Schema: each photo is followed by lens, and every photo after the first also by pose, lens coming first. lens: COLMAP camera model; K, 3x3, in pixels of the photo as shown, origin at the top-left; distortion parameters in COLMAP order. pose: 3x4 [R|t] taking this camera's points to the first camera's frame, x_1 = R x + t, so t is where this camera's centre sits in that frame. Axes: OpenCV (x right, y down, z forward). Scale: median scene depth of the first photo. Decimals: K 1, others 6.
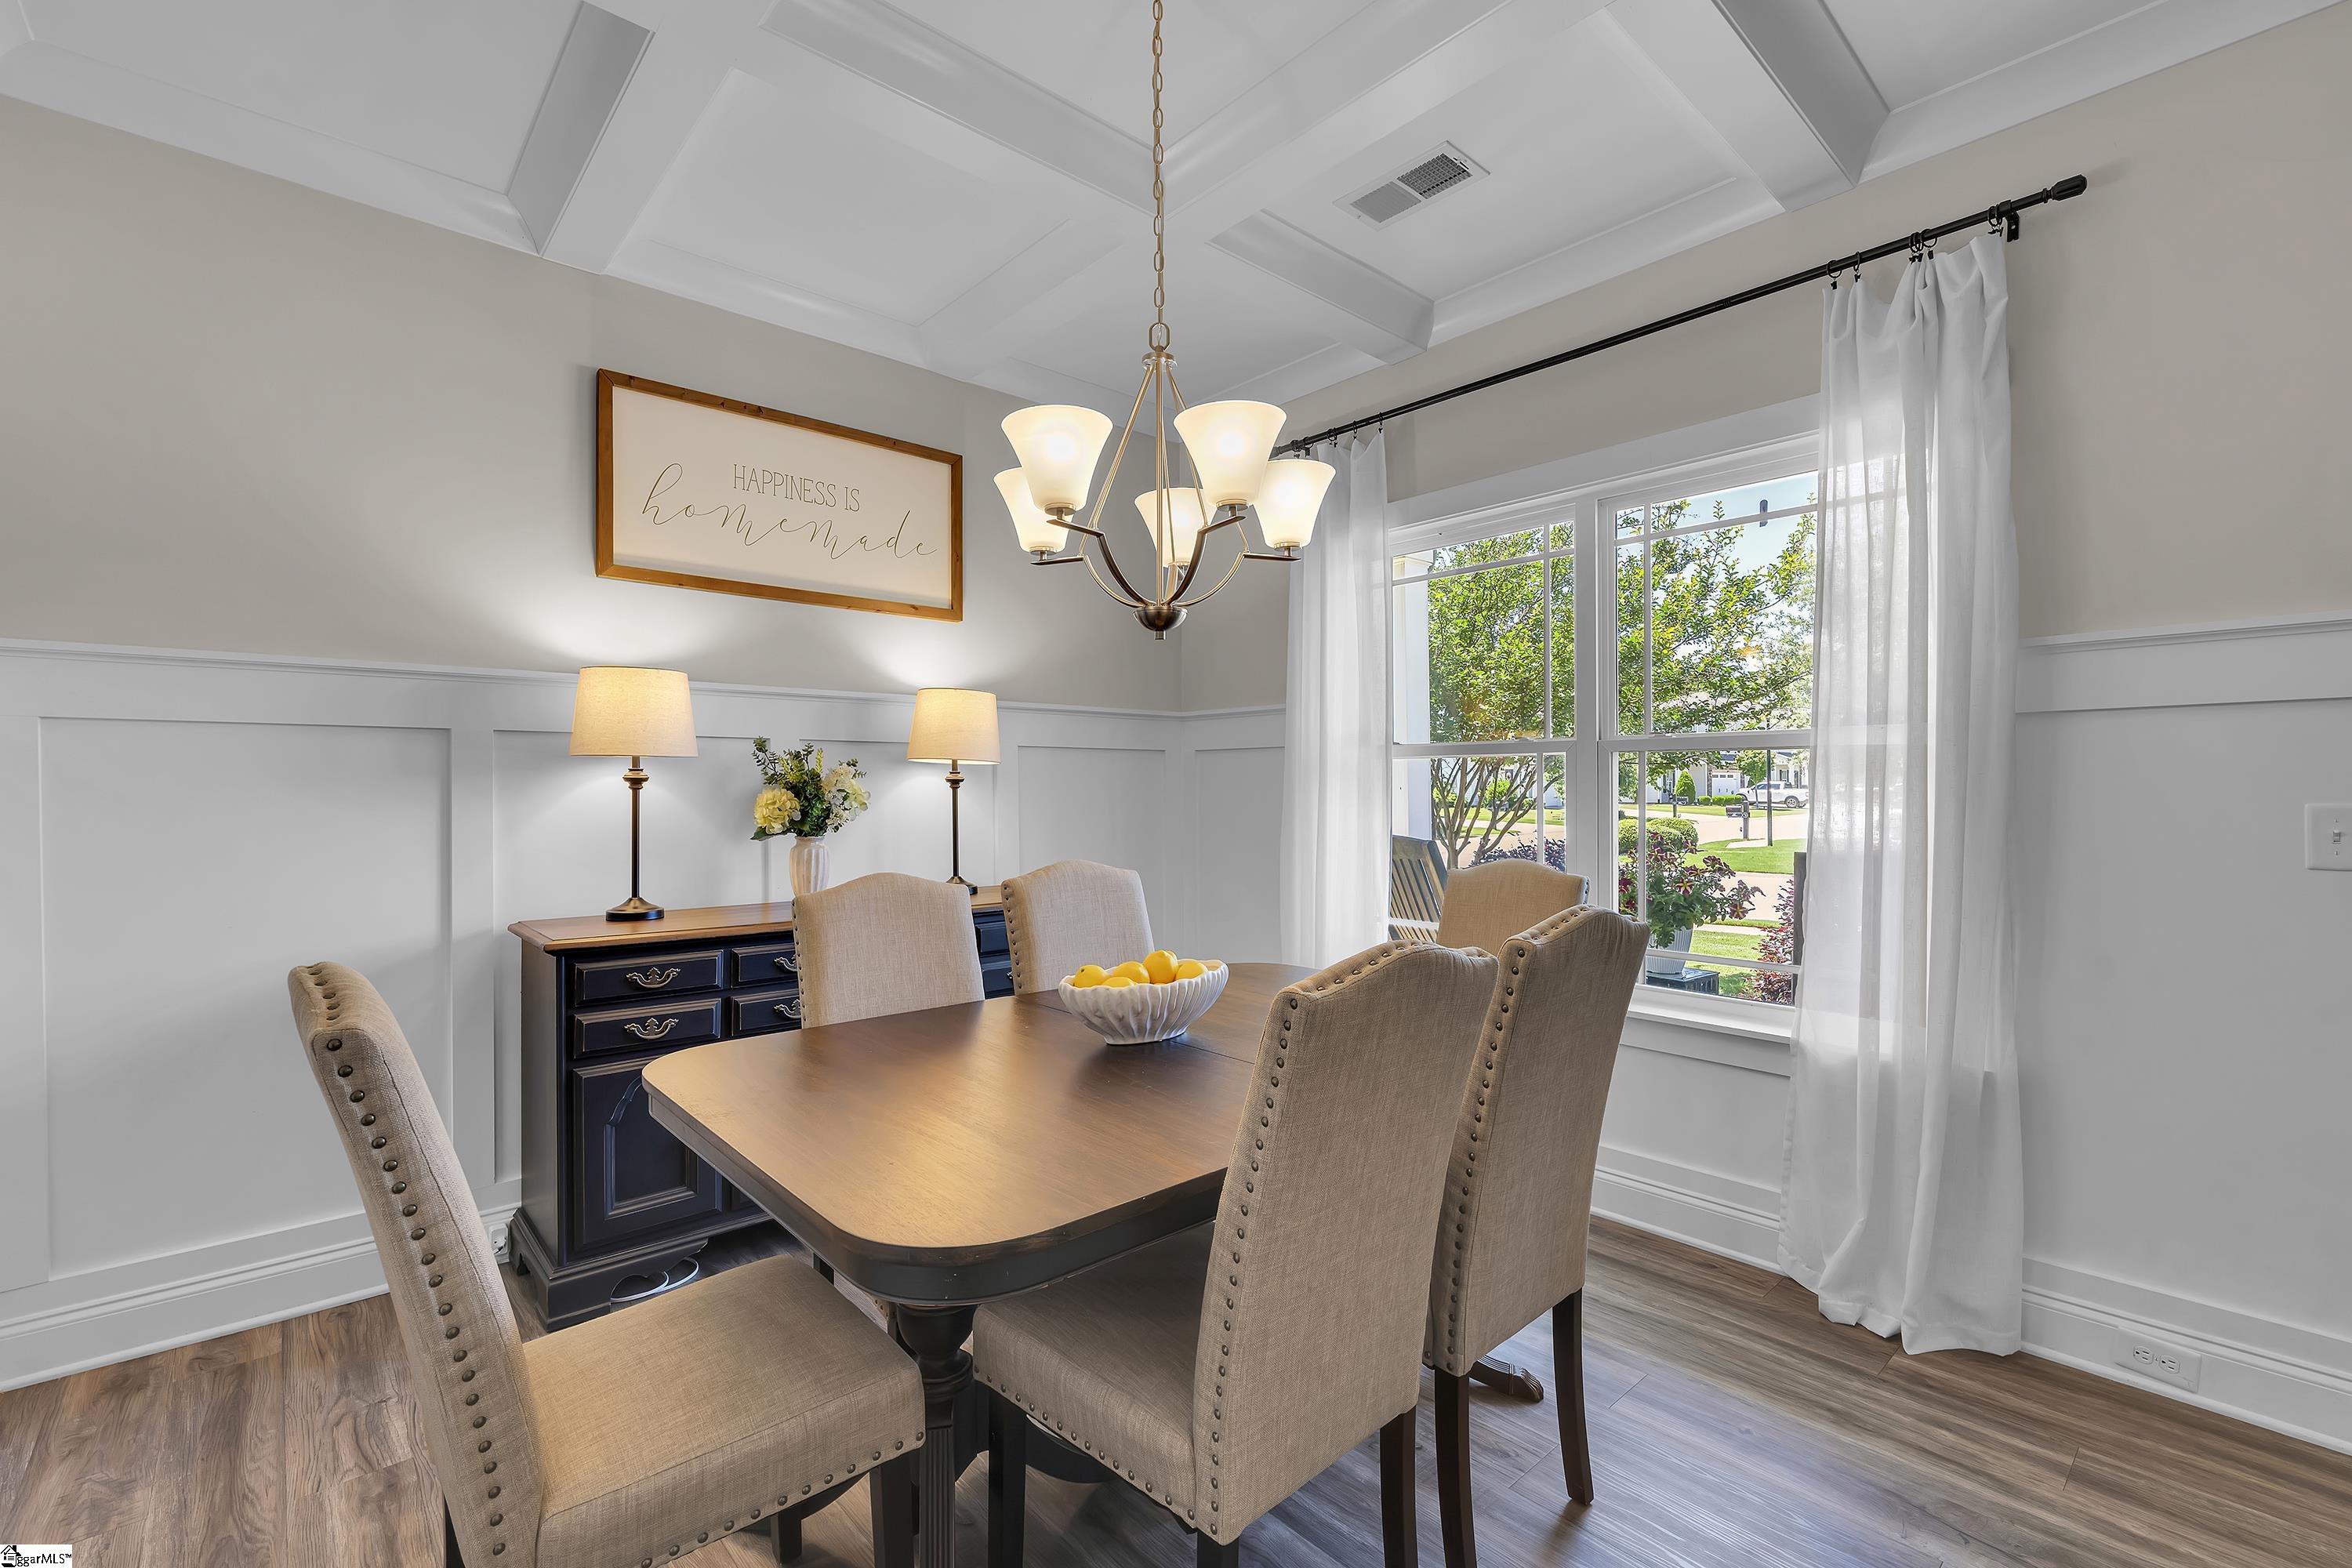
lens RADIAL K [[1021.2, 0, 1176.9], [0, 1021.2, 796.8], [0, 0, 1]] dist [-0.007955, -0.000139]
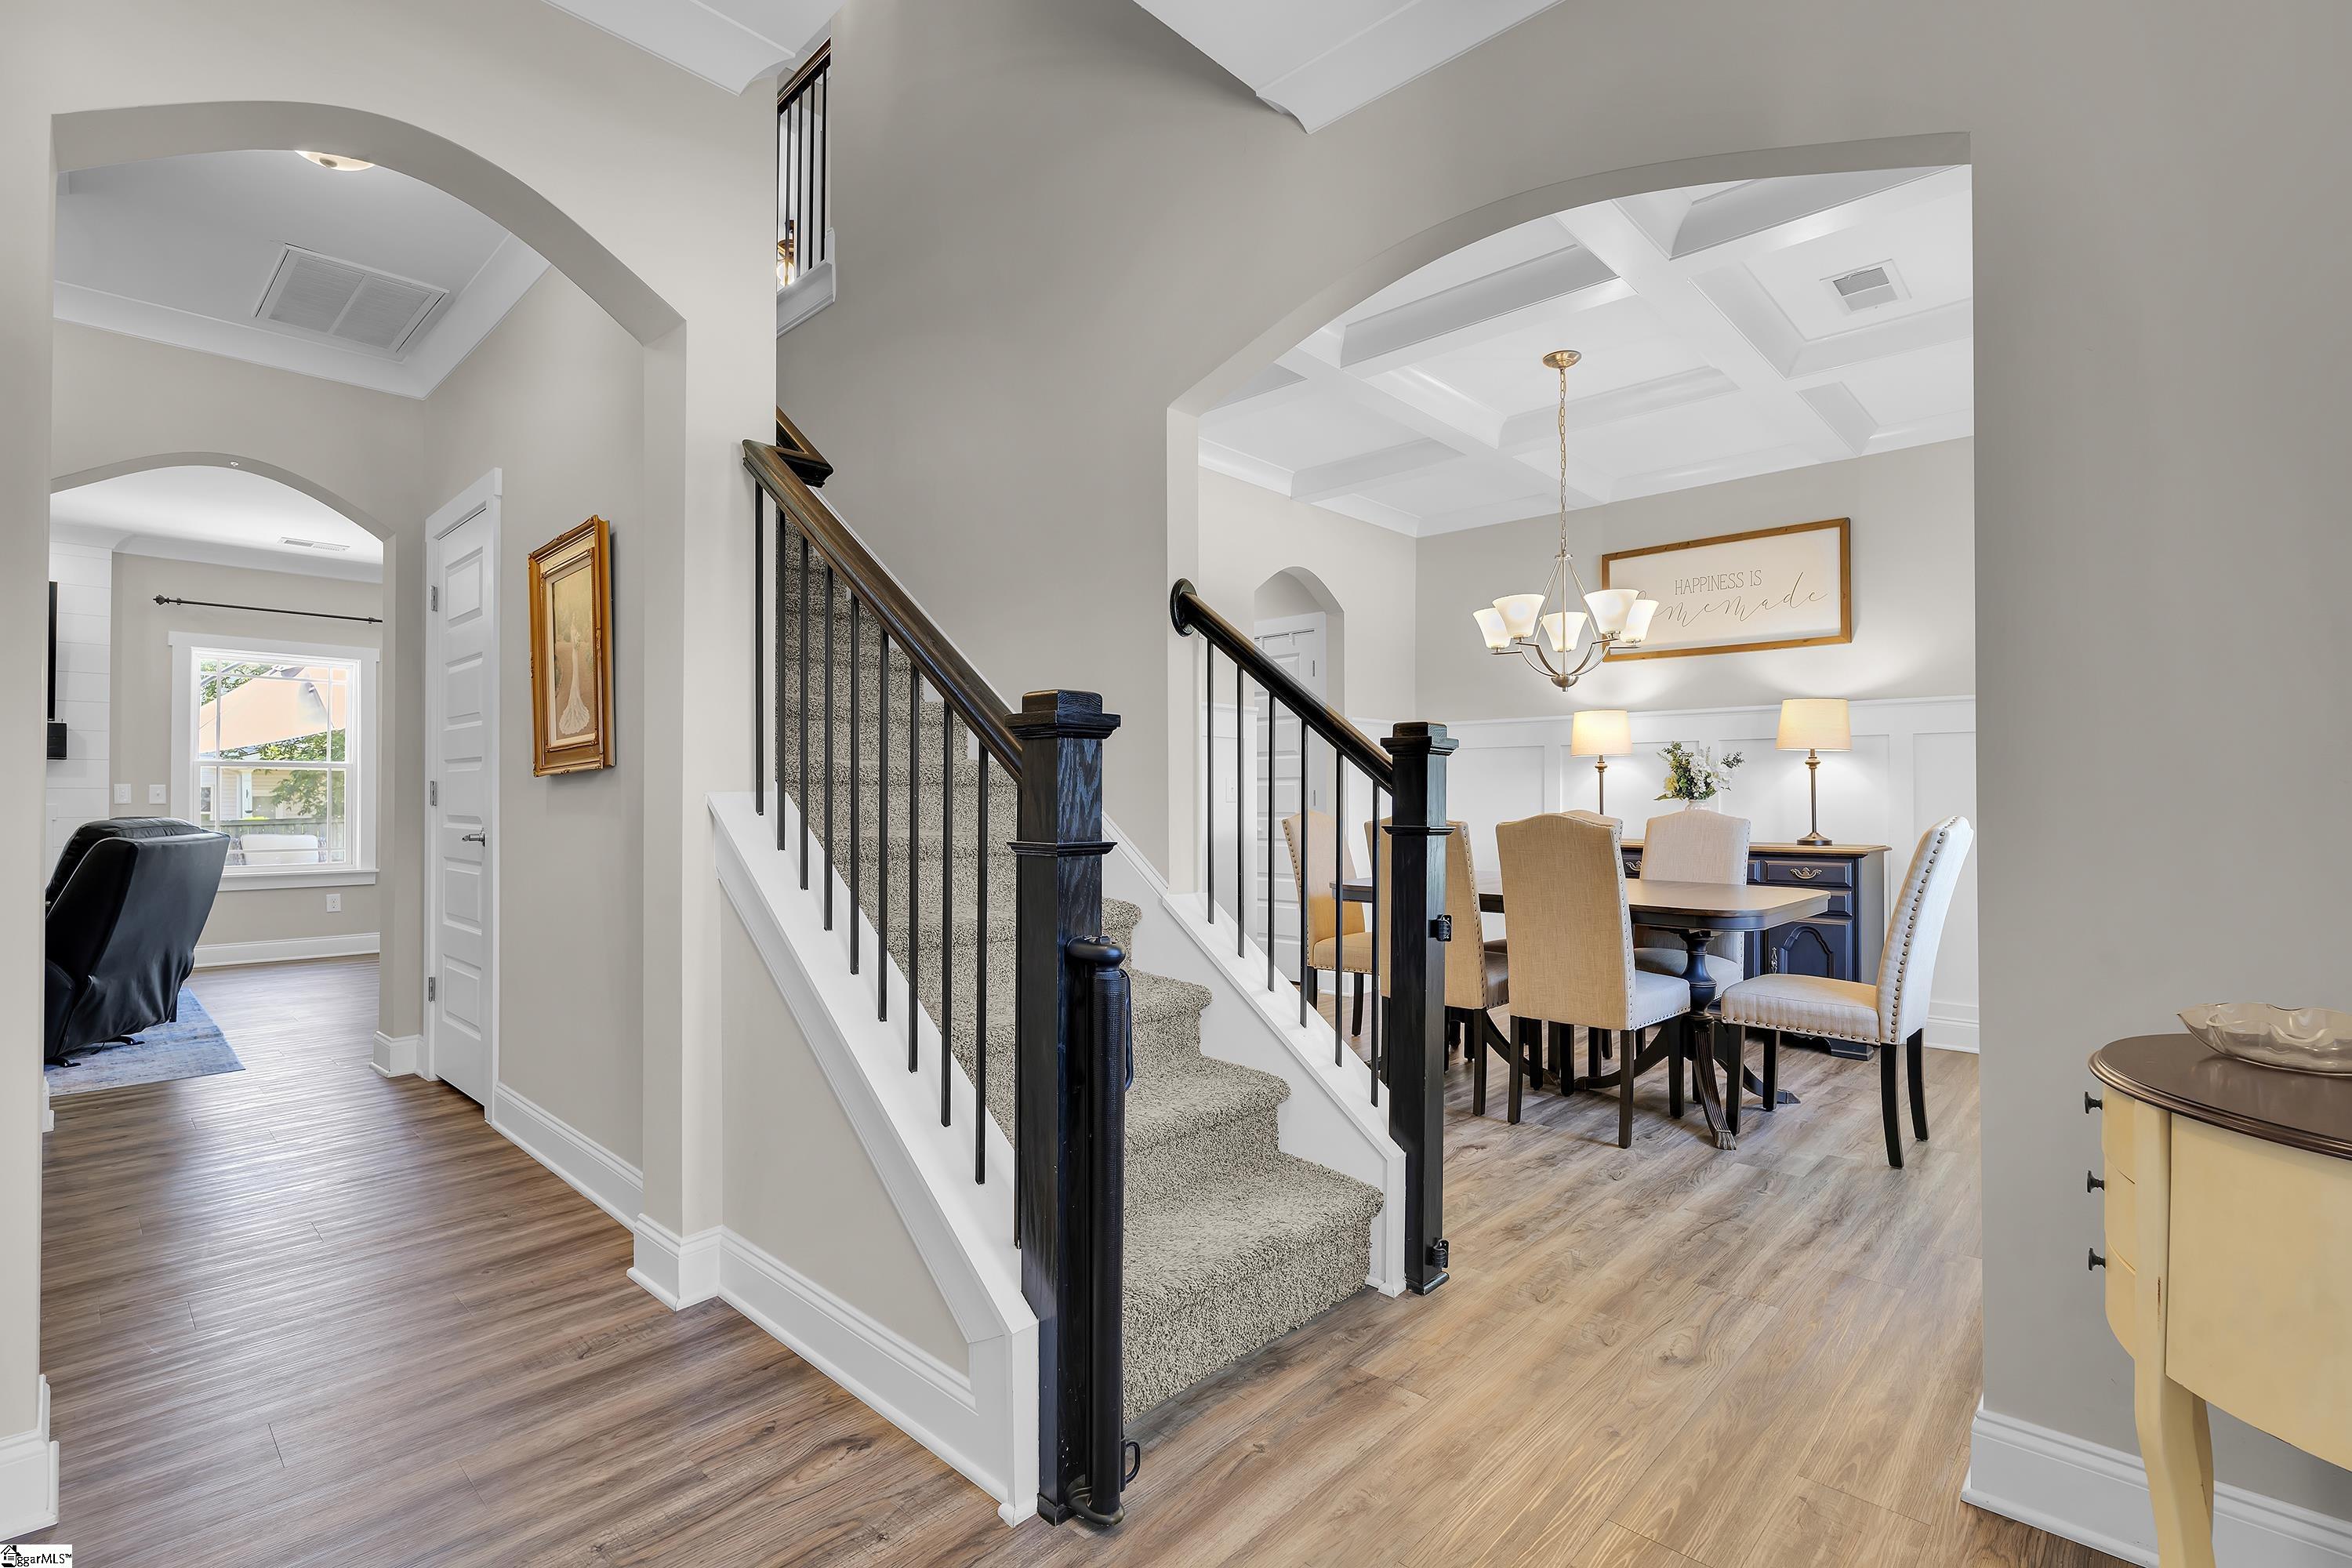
lens RADIAL K [[1021.2, 0, 1178.0], [0, 1021.2, 782.4], [0, 0, 1]] dist [-0.007955, -0.000139]
pose [[0.108099, -0.000549, -0.994140, 1.091147], [0.001691, 0.999999, -0.000368, 0.009869], [0.994139, -0.001642, 0.108100, -0.010790]]
